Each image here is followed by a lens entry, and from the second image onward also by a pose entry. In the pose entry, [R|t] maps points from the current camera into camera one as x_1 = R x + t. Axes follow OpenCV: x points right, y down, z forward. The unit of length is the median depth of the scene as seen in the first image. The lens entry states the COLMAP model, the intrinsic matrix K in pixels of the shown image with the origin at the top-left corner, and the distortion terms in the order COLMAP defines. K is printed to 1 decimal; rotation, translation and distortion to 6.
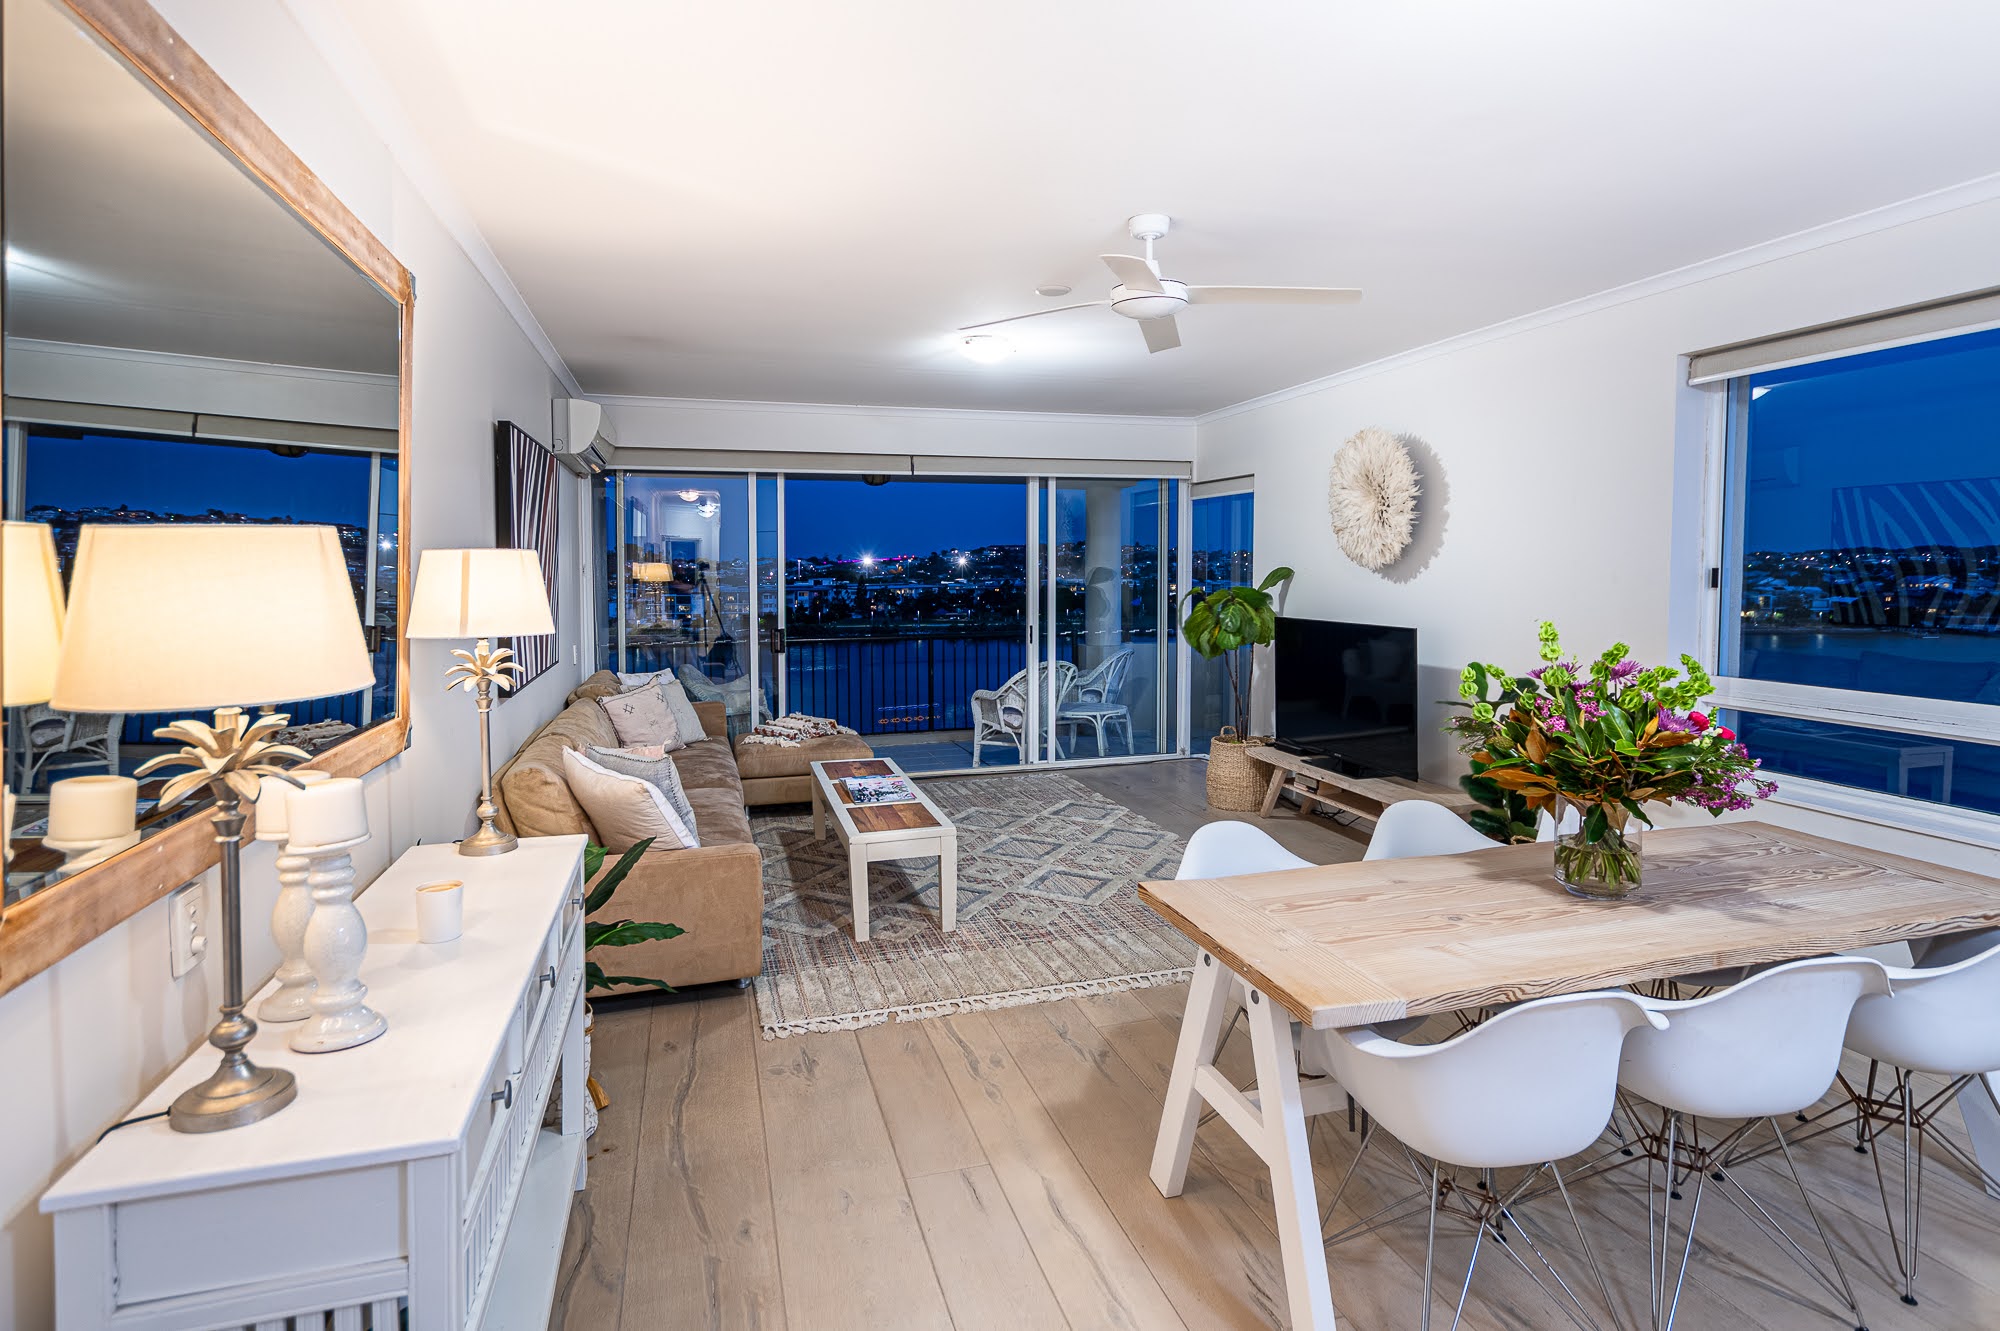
lens RADIAL K [[1020.4, 0, 1001.9], [0, 1020.4, 654.5], [0, 0, 1]] dist [0.000628, -0.000508]
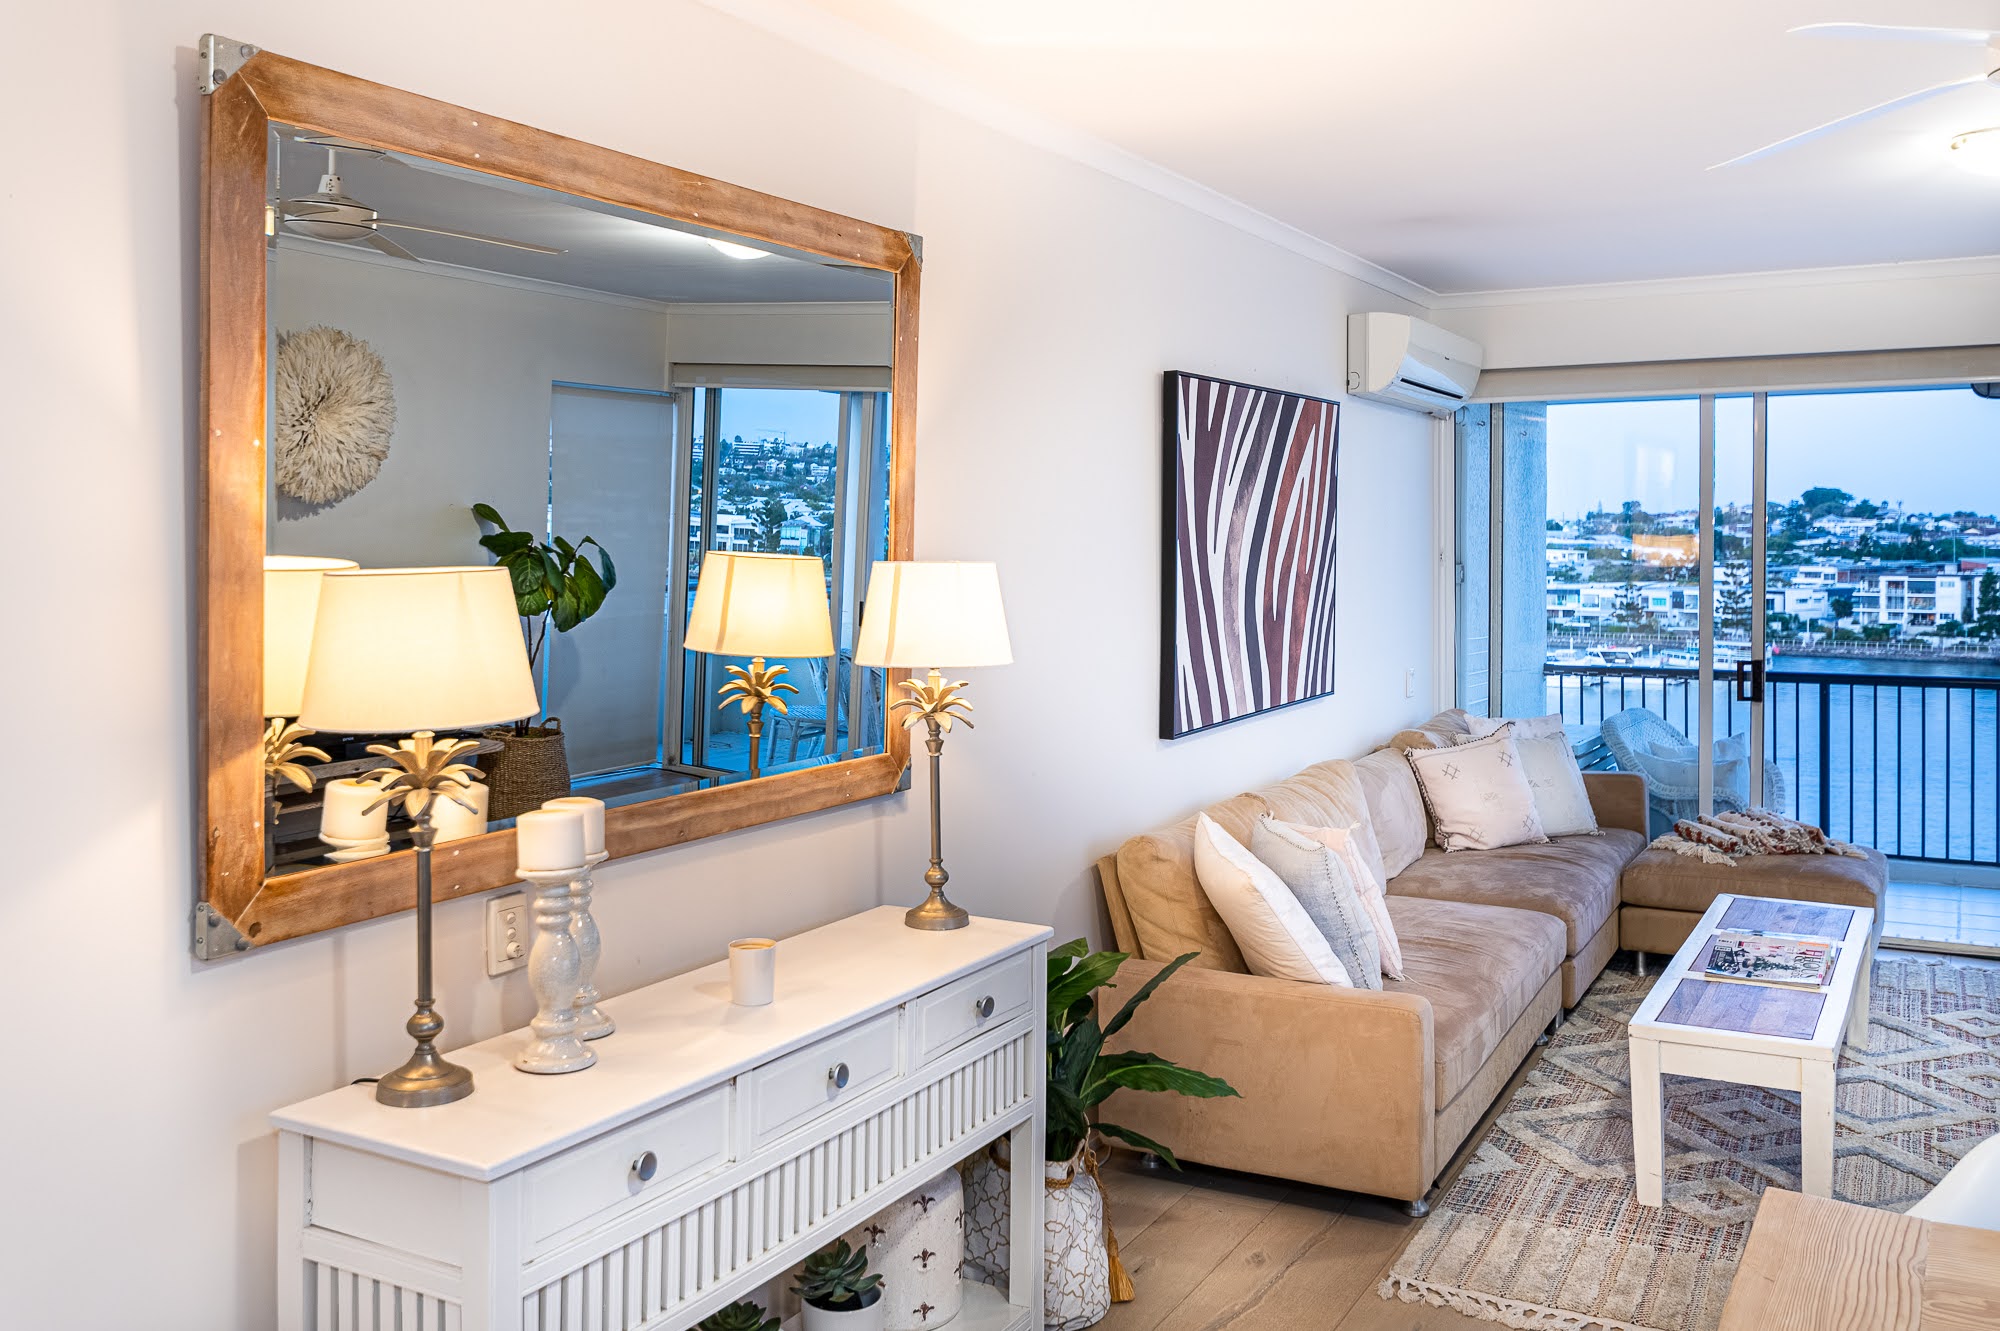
lens RADIAL K [[1682.0, 0, 1000.0], [0, 1682.0, 665.5], [0, 0, 1]] dist [-0.001953, 0.002375]
pose [[0.689641, 0.054300, -0.722113, 0.402801], [-0.057632, 0.998137, 0.020016, -0.037418], [0.721855, 0.027813, 0.691485, 0.075150]]
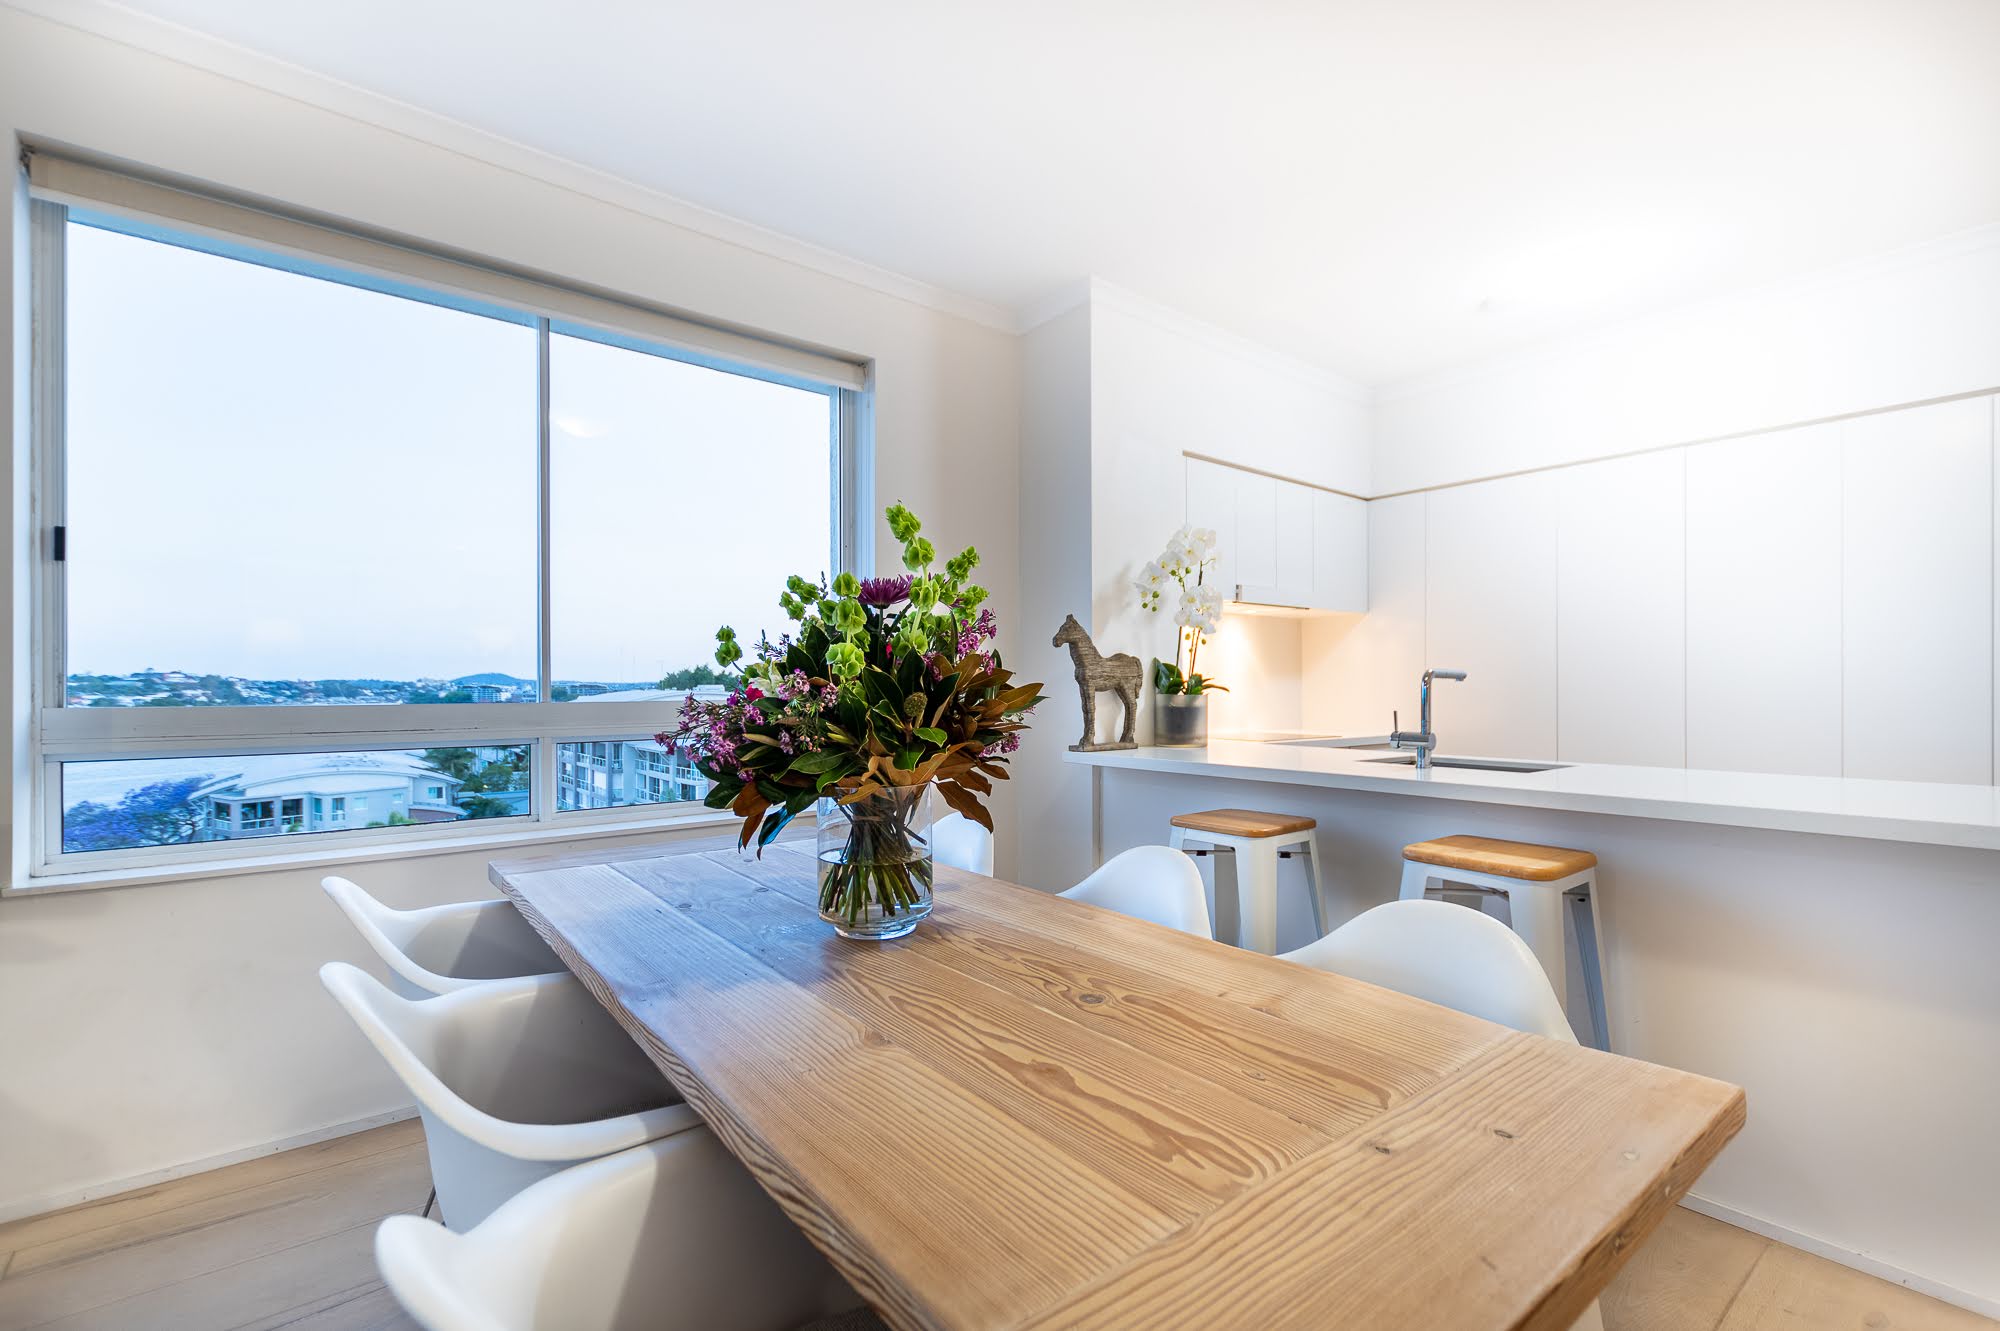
lens RADIAL K [[865.3, 0, 1000.1], [0, 865.3, 690.1], [0, 0, 1]] dist [0.000247, 0.000014]
pose [[-0.367502, 0.002338, 0.930020, 0.010702], [0.082195, 0.996165, 0.029976, 0.051734], [-0.926383, 0.087460, -0.366285, 0.901685]]
